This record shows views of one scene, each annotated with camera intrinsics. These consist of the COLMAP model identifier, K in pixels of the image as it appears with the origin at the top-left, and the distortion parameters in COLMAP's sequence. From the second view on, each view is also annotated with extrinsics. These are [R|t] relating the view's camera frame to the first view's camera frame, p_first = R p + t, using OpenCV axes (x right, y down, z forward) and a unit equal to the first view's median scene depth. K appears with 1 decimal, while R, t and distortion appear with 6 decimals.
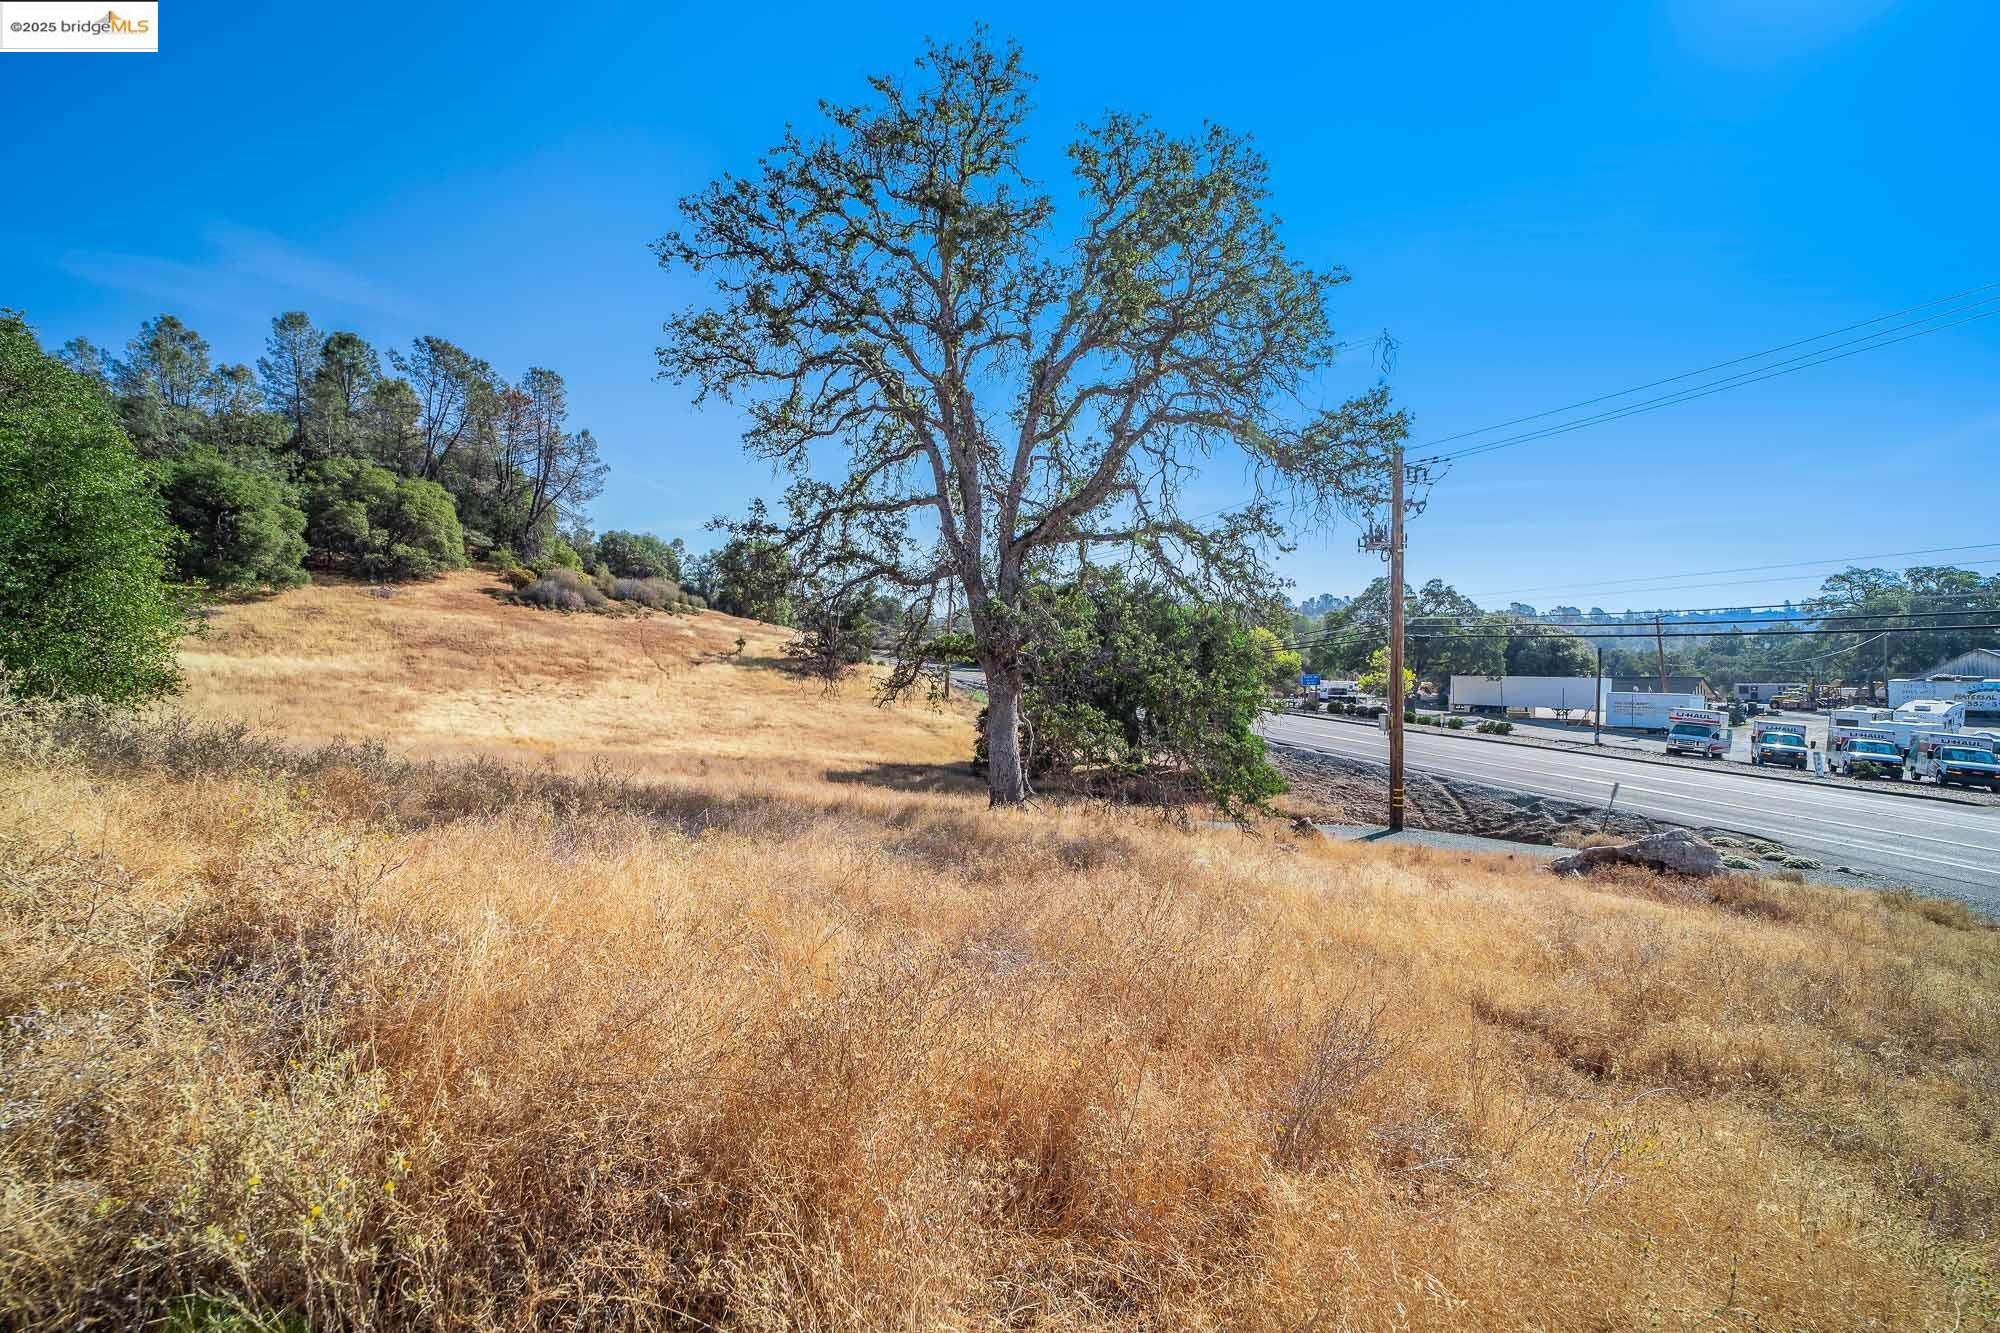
lens RADIAL K [[798.2, 0, 978.9], [0, 798.2, 661.5], [0, 0, 1]] dist [-0.001207, 0.000517]
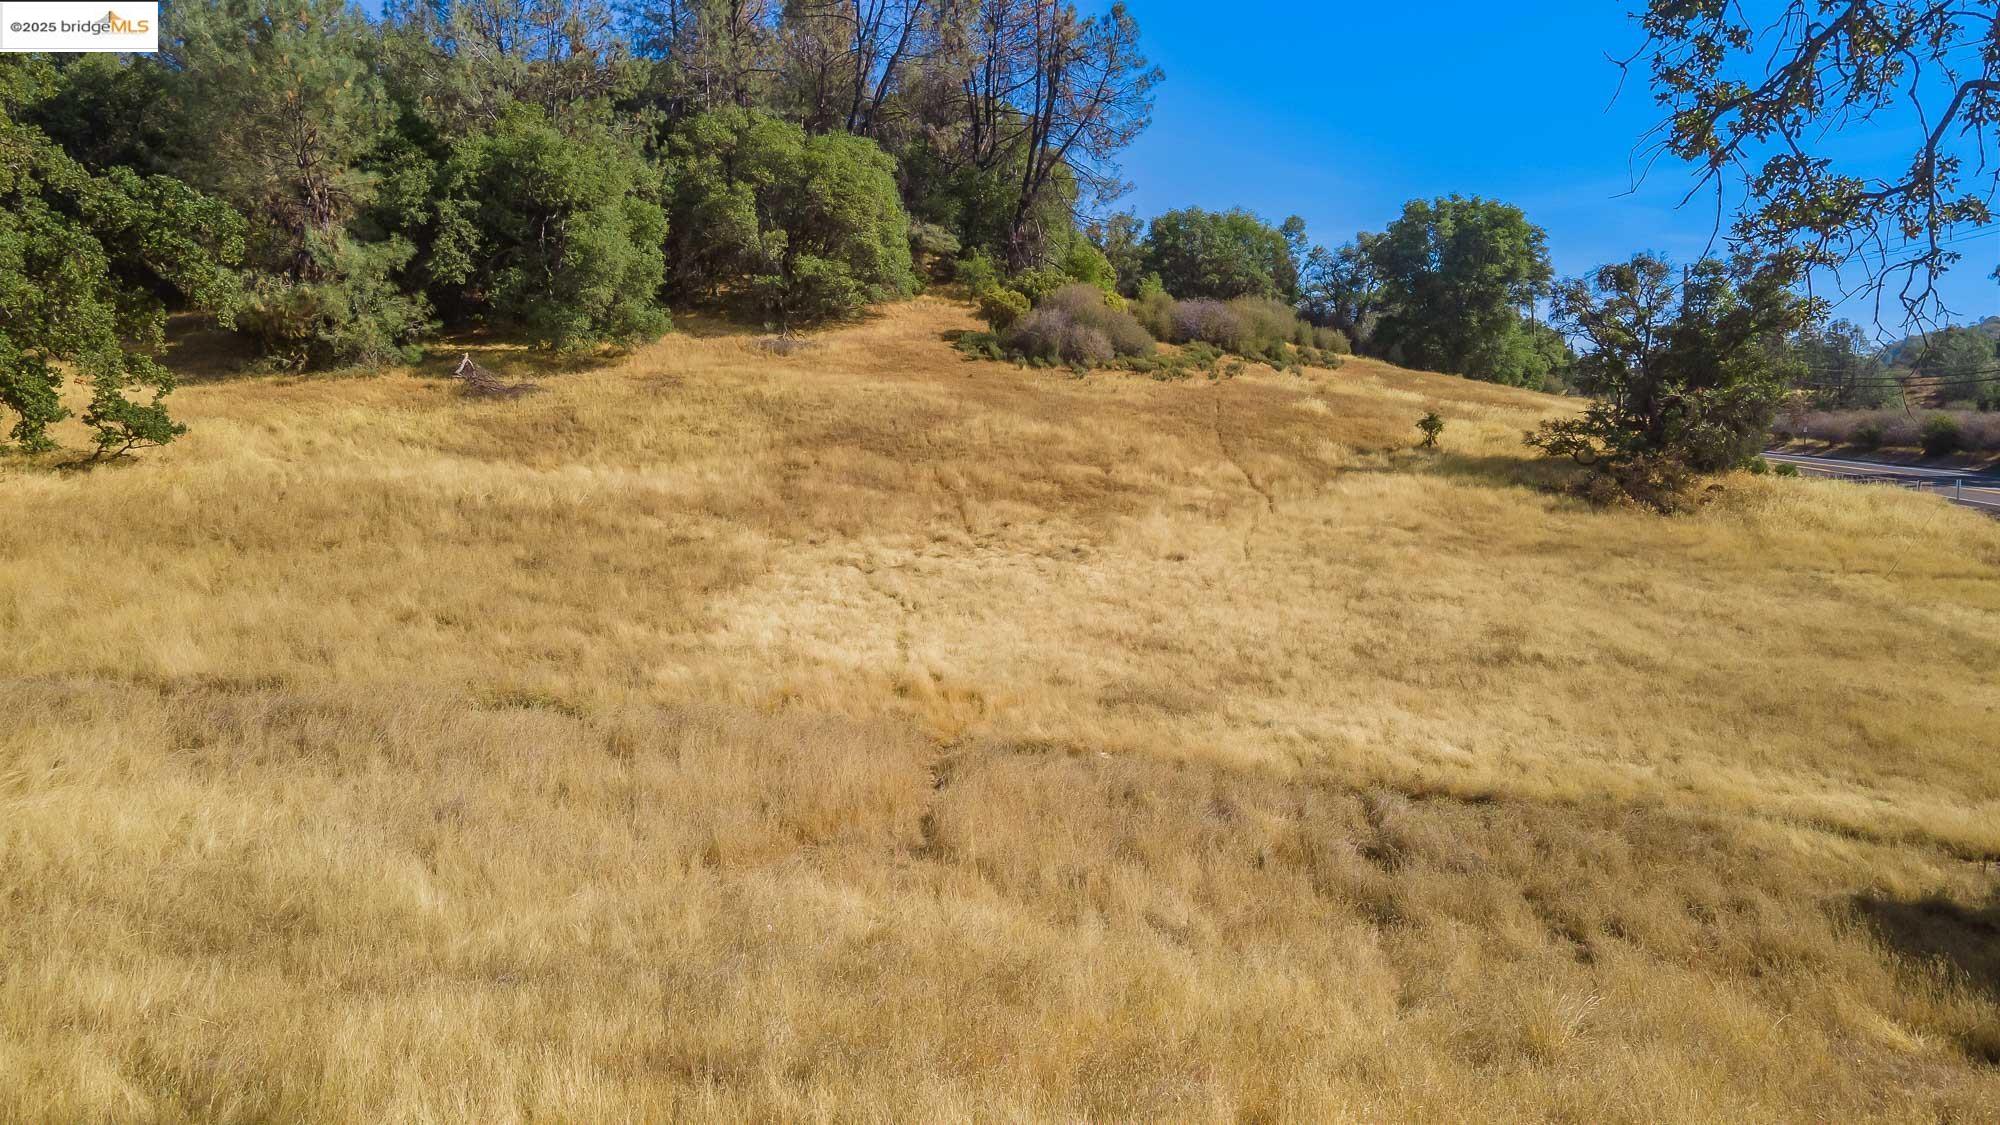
lens RADIAL K [[1483.6, 0, 998.9], [0, 1483.6, 514.1], [0, 0, 1]] dist [0.046750, 0.013585]
pose [[0.849619, 0.013988, -0.527211, -0.076596], [0.005588, 0.999353, 0.035520, -0.005549], [0.527367, -0.033125, 0.848991, 0.202546]]
